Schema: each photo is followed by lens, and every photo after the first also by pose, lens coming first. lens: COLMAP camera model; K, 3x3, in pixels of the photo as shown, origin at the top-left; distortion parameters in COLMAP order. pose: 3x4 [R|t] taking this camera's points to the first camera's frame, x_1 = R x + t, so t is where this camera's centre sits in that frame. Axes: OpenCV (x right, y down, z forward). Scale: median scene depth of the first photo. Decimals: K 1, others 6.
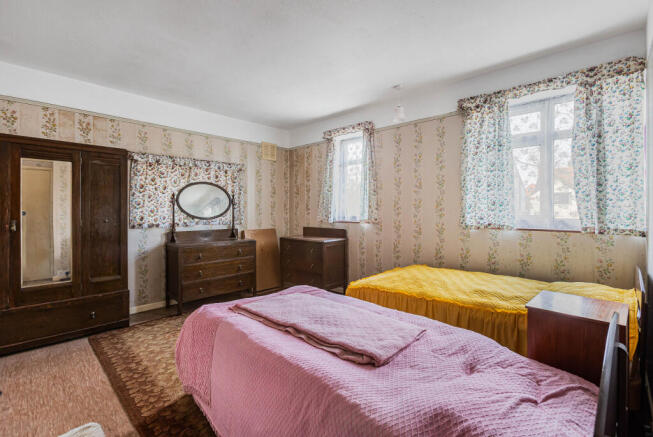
lens RADIAL K [[300.1, 0, 331.9], [0, 300.1, 211.0], [0, 0, 1]] dist [-0.001396, 0.007815]
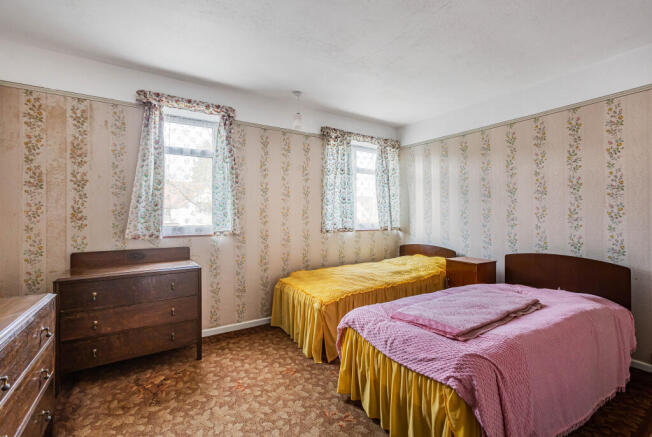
lens RADIAL K [[299.7, 0, 331.4], [0, 299.7, 211.0], [0, 0, 1]] dist [-0.001396, 0.007815]
pose [[0.231188, 0.014315, 0.972804, -0.702885], [0.007125, 0.999840, -0.016406, -0.009969], [-0.972883, 0.010724, 0.231050, 0.662949]]
